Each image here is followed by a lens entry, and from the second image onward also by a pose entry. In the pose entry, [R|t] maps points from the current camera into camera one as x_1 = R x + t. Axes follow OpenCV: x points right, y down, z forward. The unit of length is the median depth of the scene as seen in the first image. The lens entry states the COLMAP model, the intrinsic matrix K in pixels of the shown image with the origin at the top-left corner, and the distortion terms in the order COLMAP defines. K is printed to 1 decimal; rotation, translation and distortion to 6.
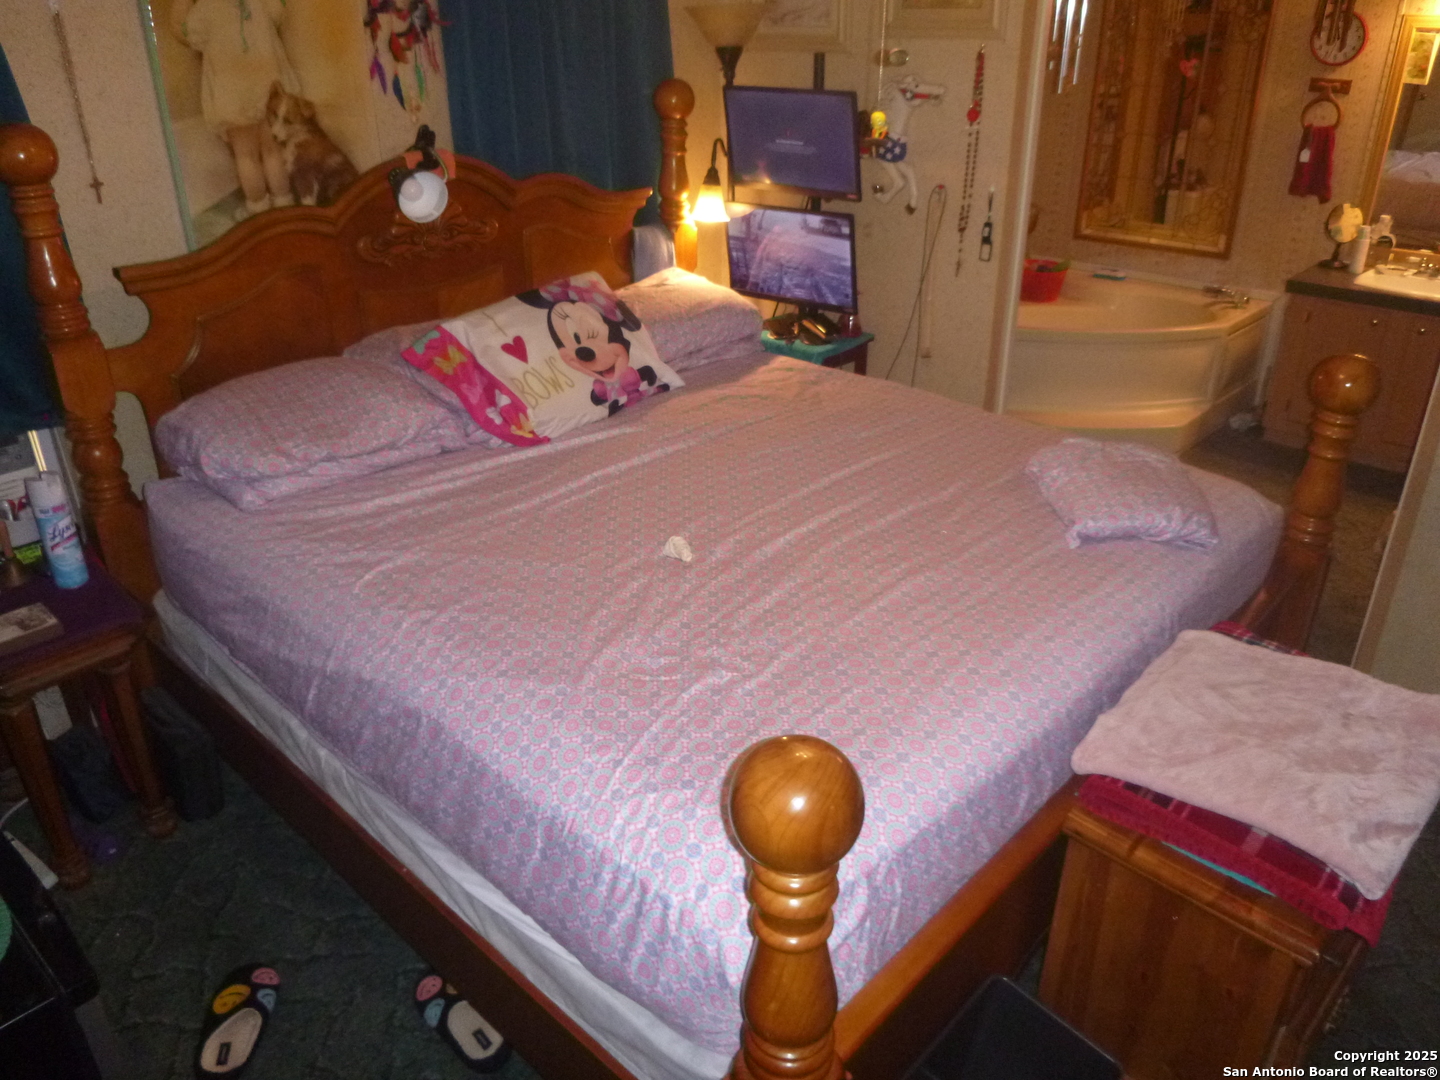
lens RADIAL K [[1072.4, 0, 718.5], [0, 1072.4, 537.7], [0, 0, 1]] dist [-0.038236, 0.000858]
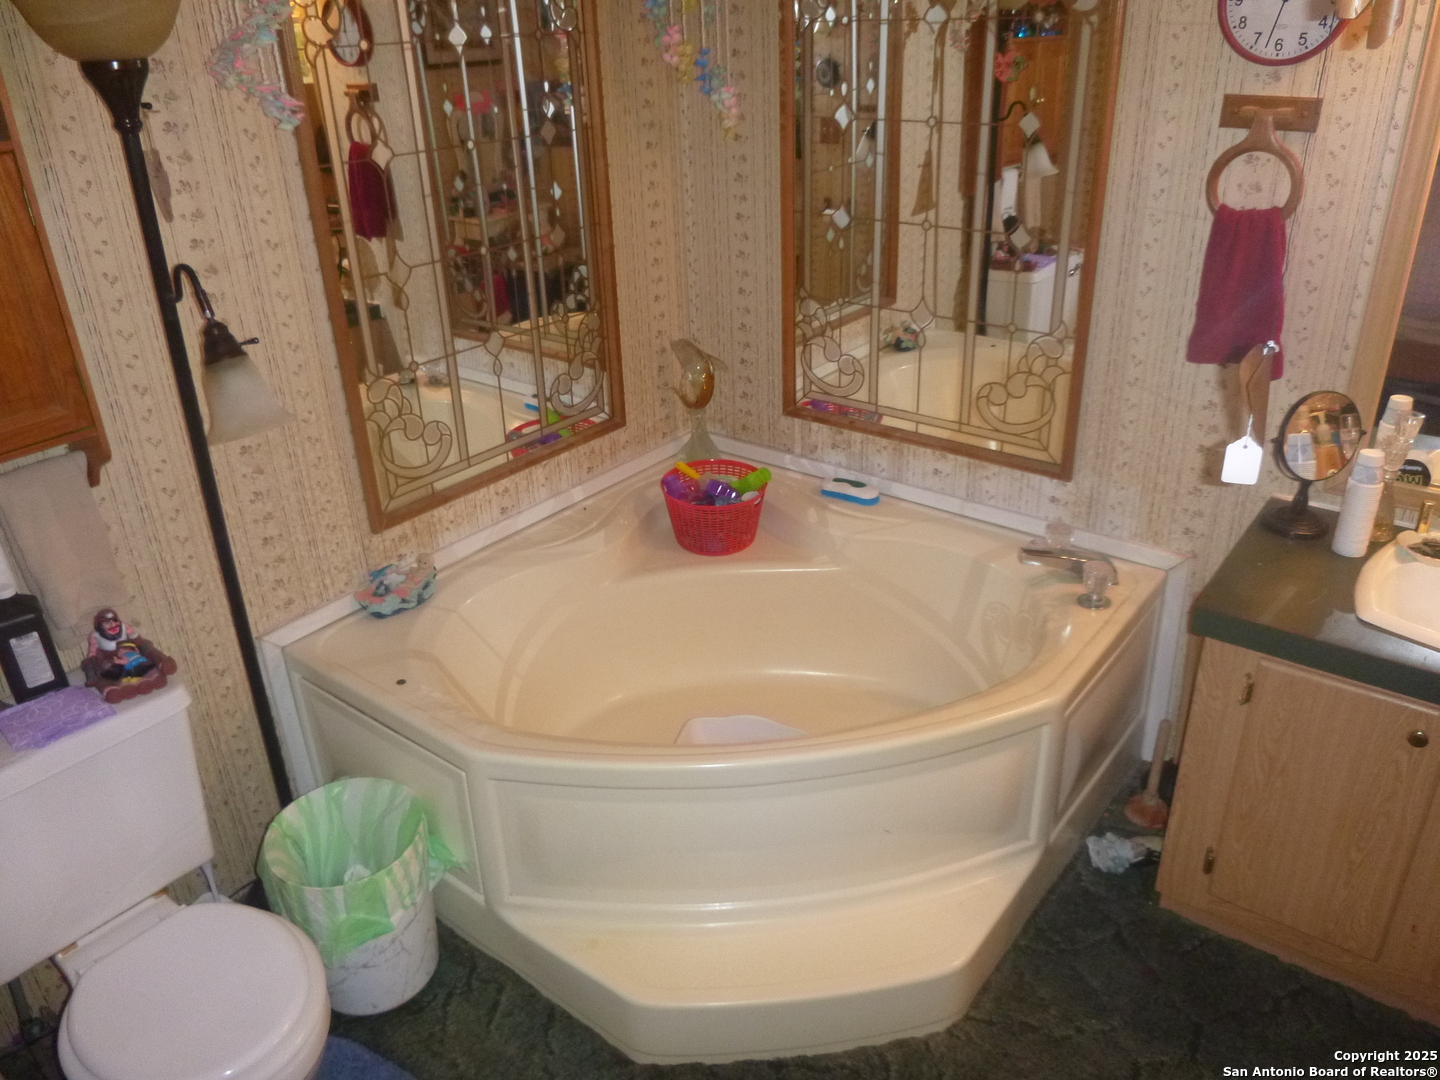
lens RADIAL K [[1072.4, 0, 722.3], [0, 1072.4, 541.4], [0, 0, 1]] dist [-0.038236, 0.000858]
pose [[0.995936, -0.062295, 0.065052, 0.320999], [0.061884, 0.998049, 0.008310, -0.272322], [-0.065443, -0.004251, 0.997847, 0.584833]]
